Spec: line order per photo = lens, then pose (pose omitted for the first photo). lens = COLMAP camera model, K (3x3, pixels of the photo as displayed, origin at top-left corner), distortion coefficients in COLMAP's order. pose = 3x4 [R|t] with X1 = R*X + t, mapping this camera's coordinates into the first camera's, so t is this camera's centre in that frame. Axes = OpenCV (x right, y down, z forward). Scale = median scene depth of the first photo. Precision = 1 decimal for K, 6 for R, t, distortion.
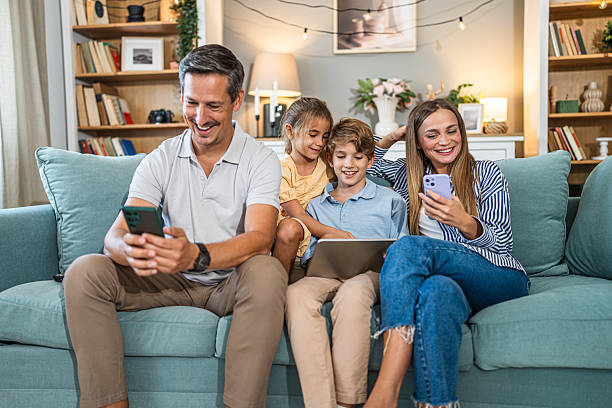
lens RADIAL K [[669.3, 0, 309.7], [0, 669.3, 202.4], [0, 0, 1]] dist [0.526006, 0.000471]
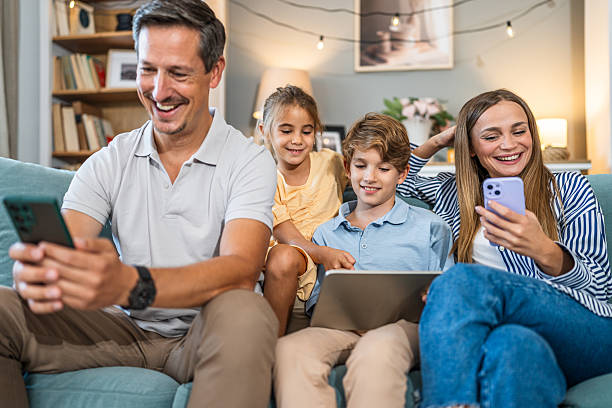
lens RADIAL K [[688.0, 0, 306.0], [0, 688.0, 204.0], [0, 0, 1]] dist [0.252897, 0.022134]
pose [[0.999195, 0.014239, -0.037514, 0.016584], [-0.017761, 0.995289, -0.095310, 0.052521], [0.035981, 0.095900, 0.994740, 0.285652]]
